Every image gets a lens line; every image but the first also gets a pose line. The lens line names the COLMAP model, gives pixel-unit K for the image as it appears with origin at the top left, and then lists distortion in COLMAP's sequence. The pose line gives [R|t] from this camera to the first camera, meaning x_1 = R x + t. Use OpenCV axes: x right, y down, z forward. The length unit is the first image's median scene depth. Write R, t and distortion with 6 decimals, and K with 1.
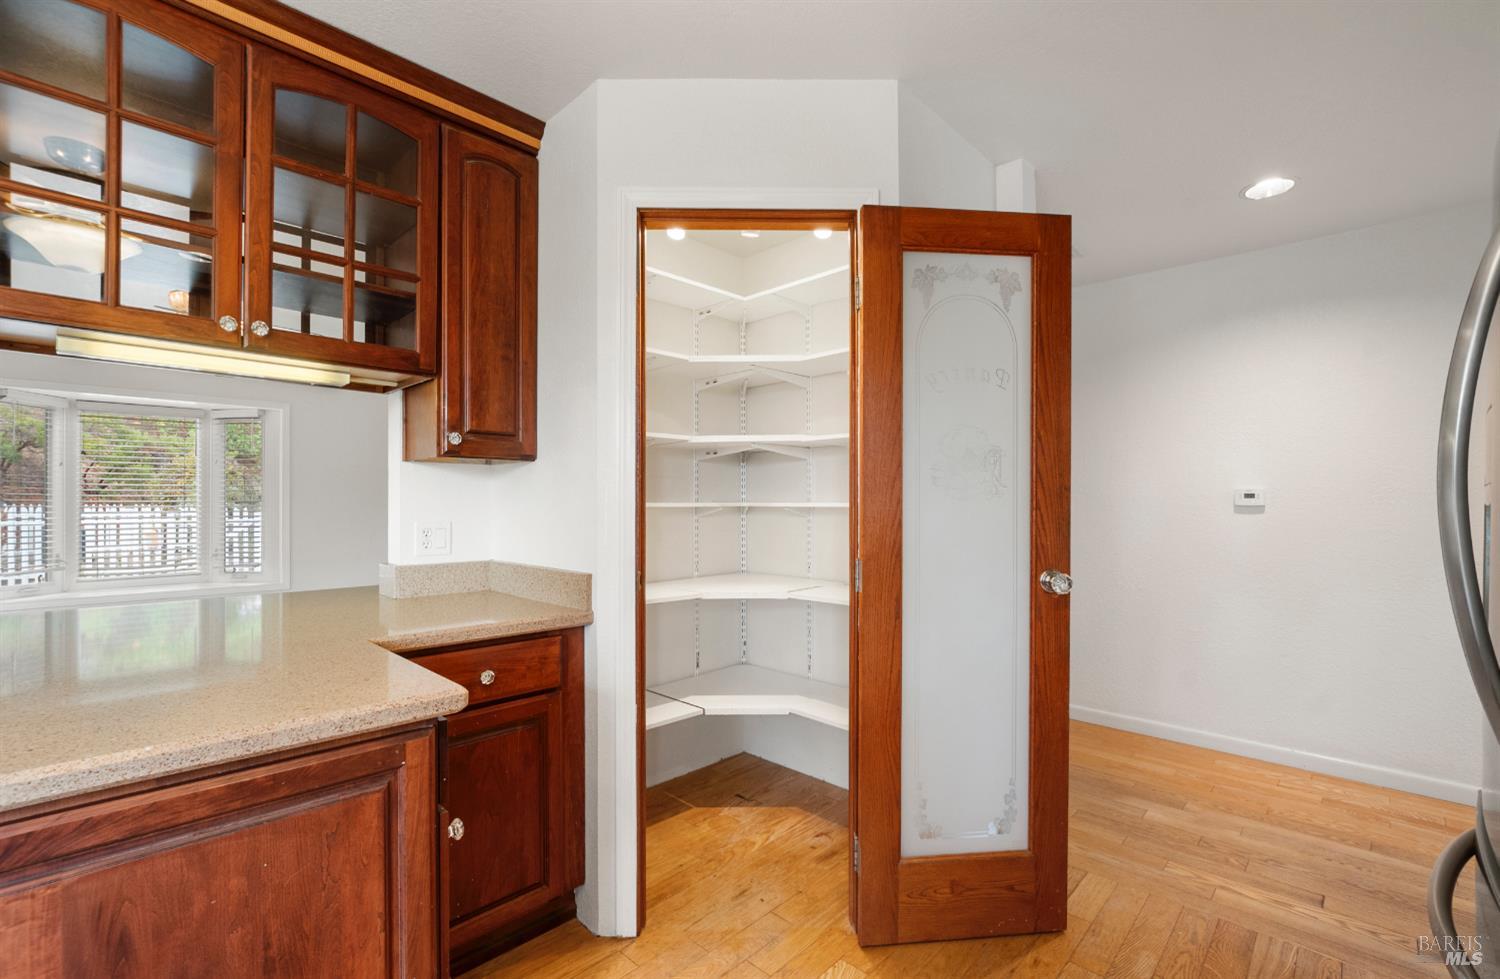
lens RADIAL K [[666.3, 0, 748.6], [0, 666.3, 497.2], [0, 0, 1]] dist [-0.015547, 0.002455]
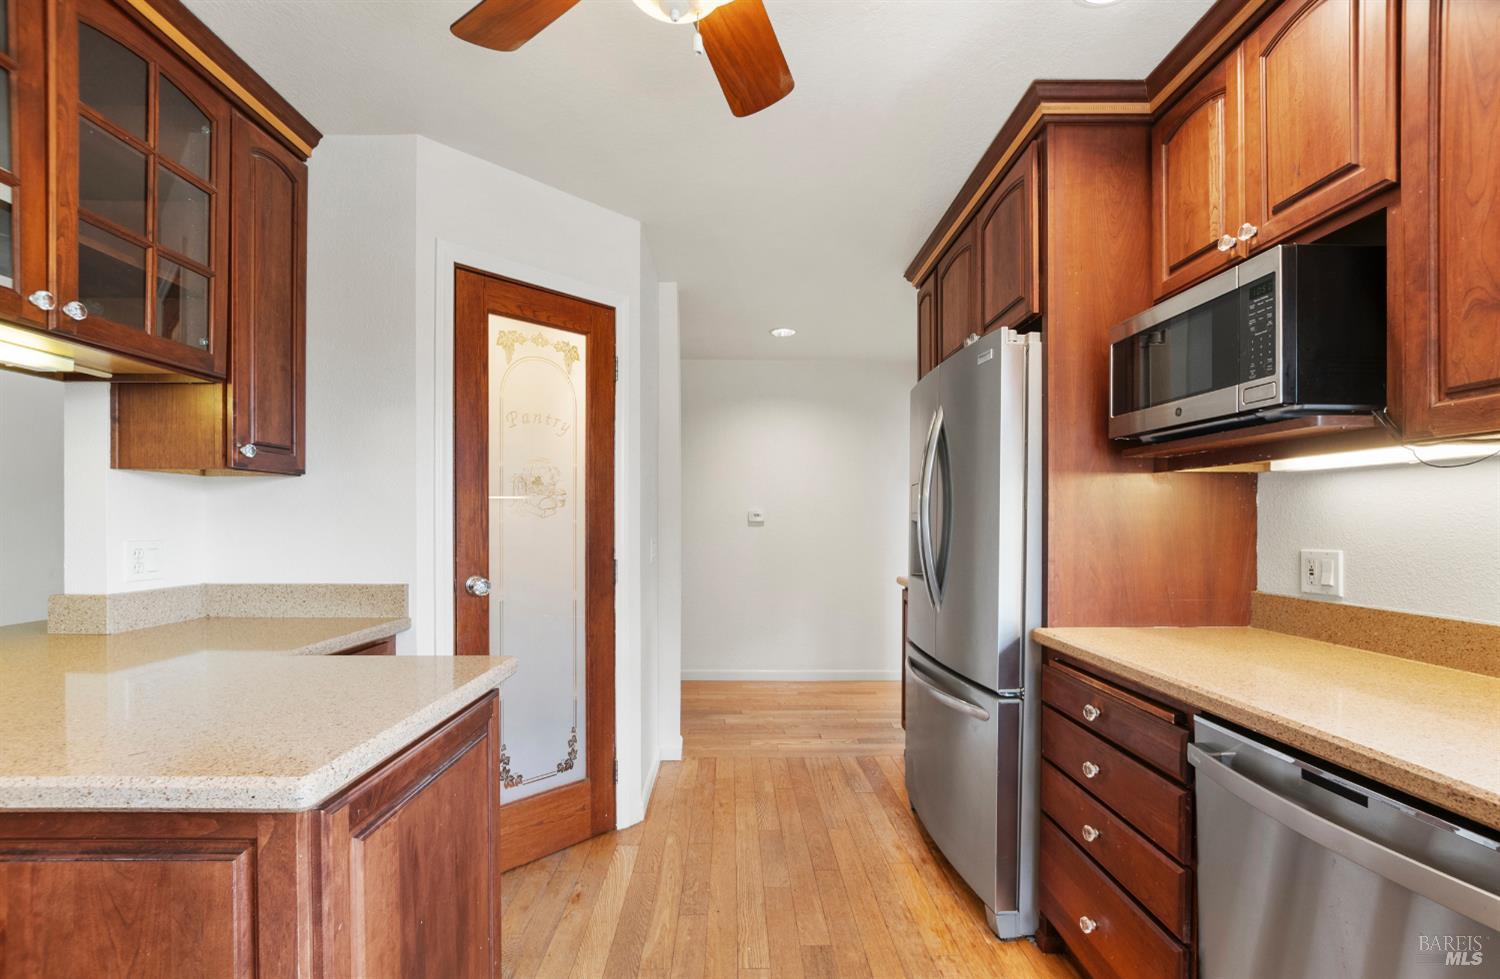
lens RADIAL K [[666.3, 0, 754.6], [0, 666.3, 519.4], [0, 0, 1]] dist [-0.015547, 0.002455]
pose [[0.695436, 0.000898, 0.718588, -0.578037], [-0.005667, 0.999975, 0.004235, 0.000873], [-0.718566, -0.007018, 0.695423, -0.155653]]
